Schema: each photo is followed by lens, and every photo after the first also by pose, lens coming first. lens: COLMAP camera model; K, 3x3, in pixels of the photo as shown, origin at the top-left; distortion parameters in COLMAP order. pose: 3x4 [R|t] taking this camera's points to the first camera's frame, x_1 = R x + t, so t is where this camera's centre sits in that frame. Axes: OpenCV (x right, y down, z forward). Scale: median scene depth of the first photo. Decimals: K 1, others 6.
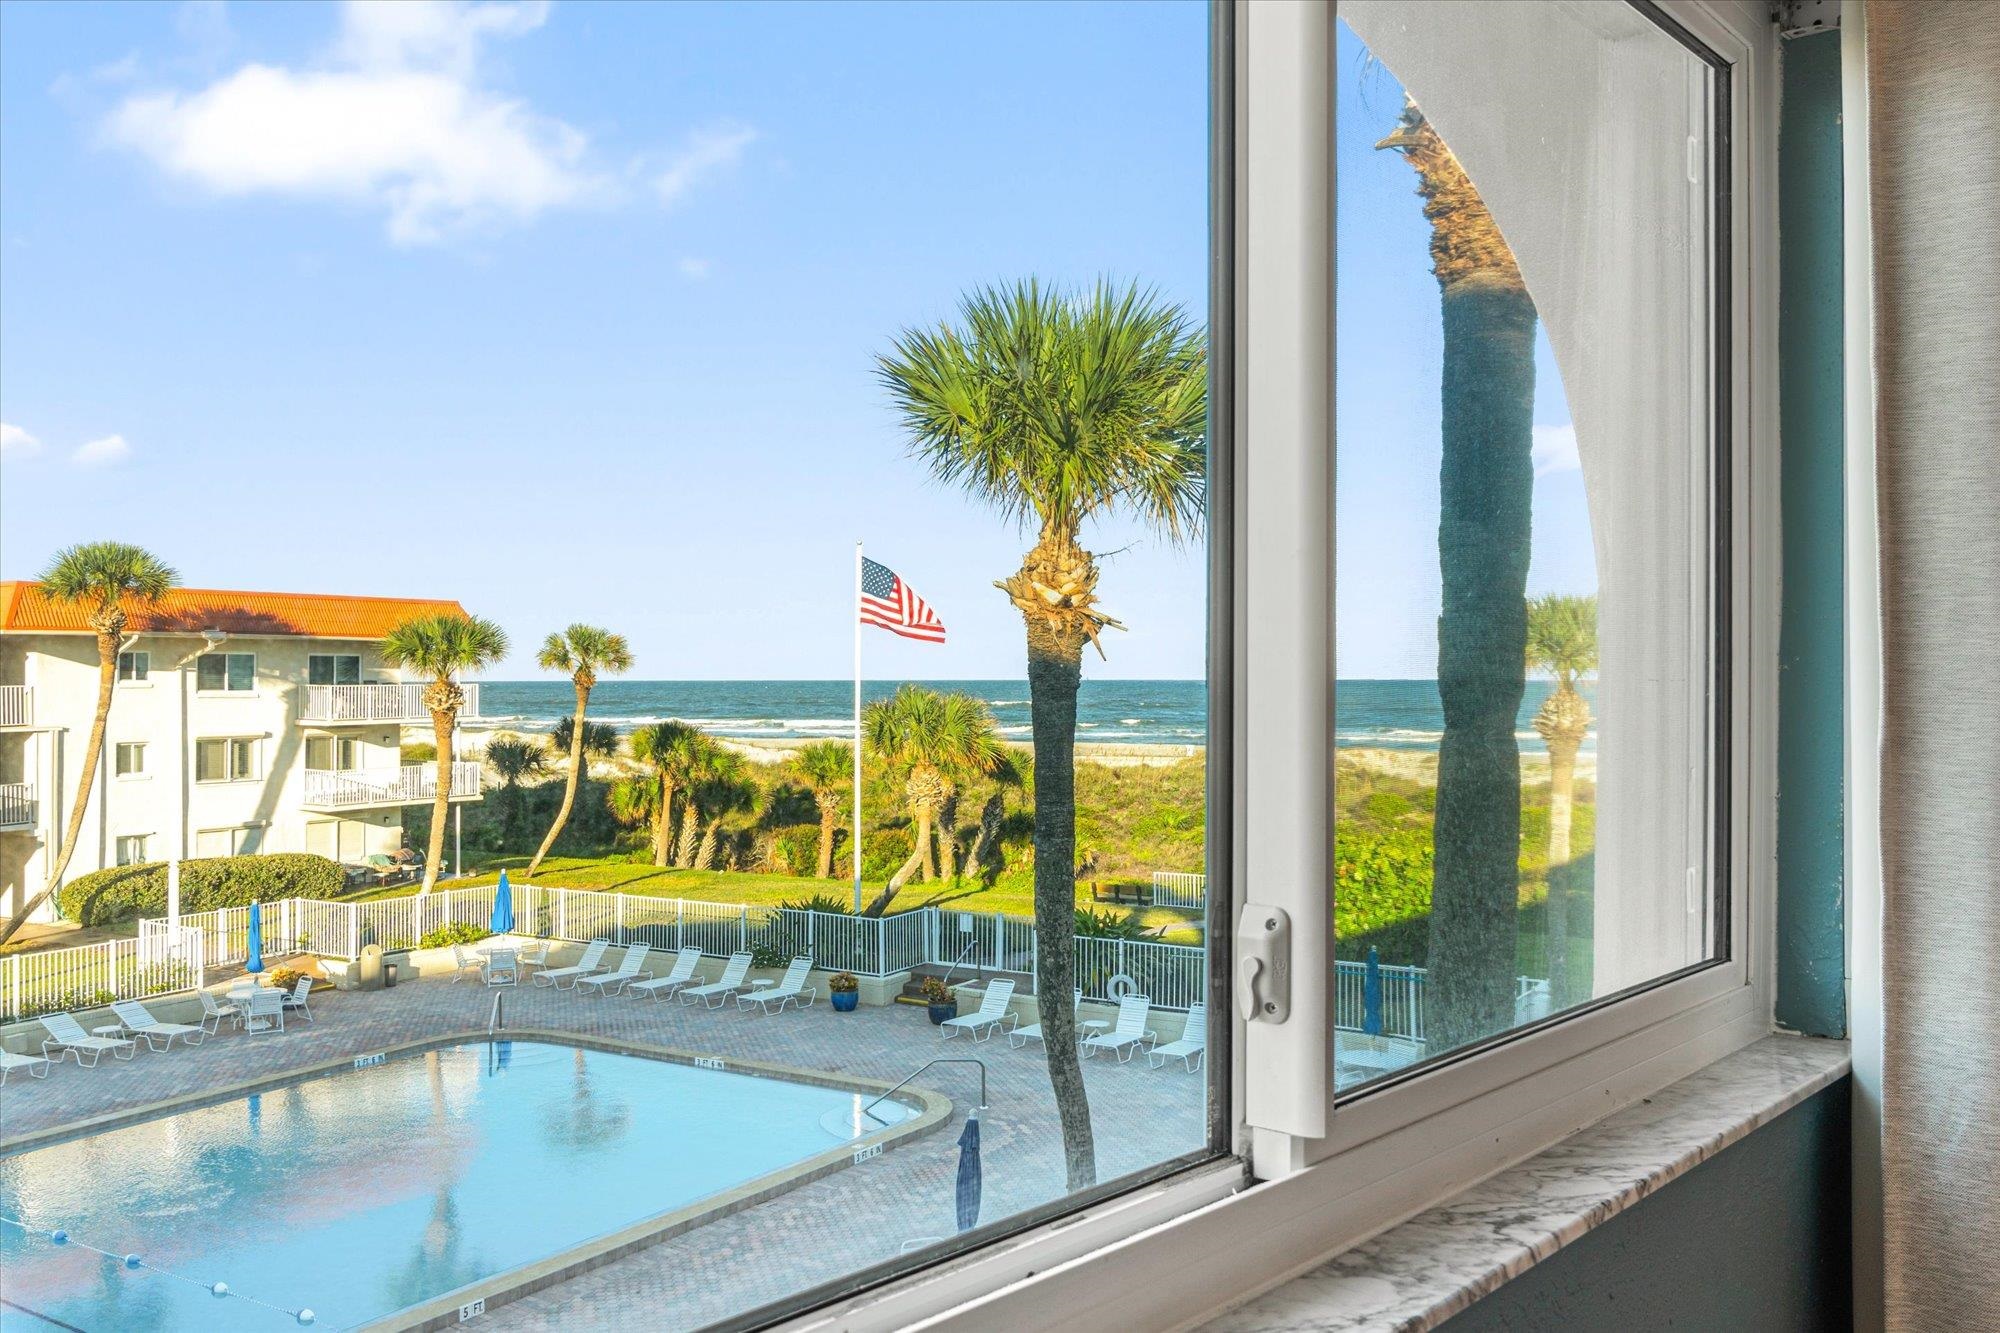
lens RADIAL K [[1677.9, 0, 997.5], [0, 1677.9, 671.6], [0, 0, 1]] dist [-0.006488, -0.016829]
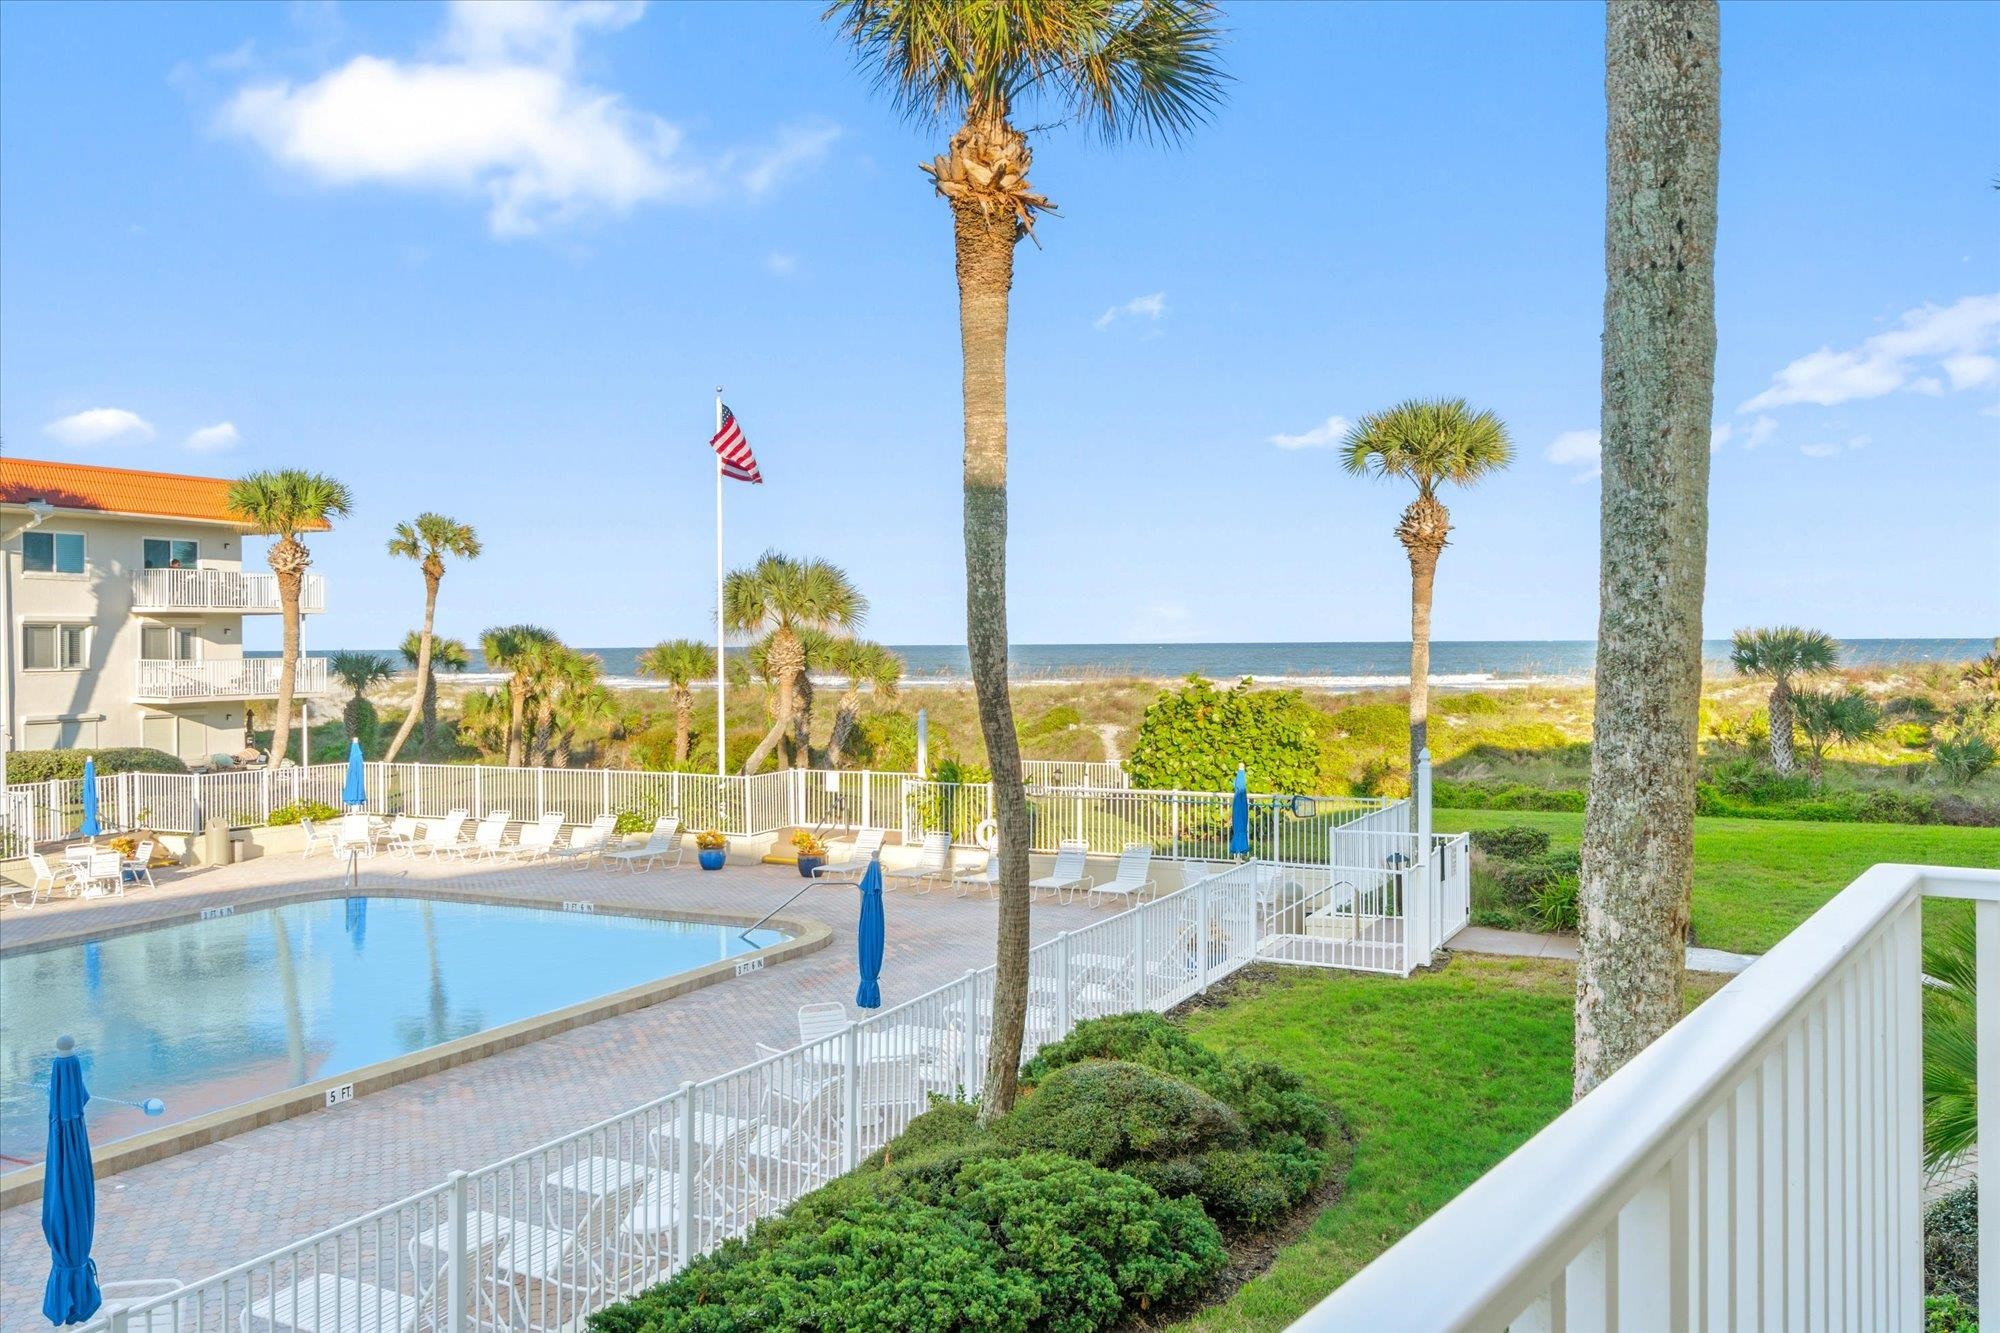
lens RADIAL K [[1581.7, 0, 998.0], [0, 1581.7, 673.6], [0, 0, 1]] dist [-0.025768, 0.002348]
pose [[0.993916, -0.018645, 0.108552, -0.022396], [0.018205, 0.999822, 0.005041, 0.085334], [-0.108627, -0.003034, 0.994078, 0.049833]]
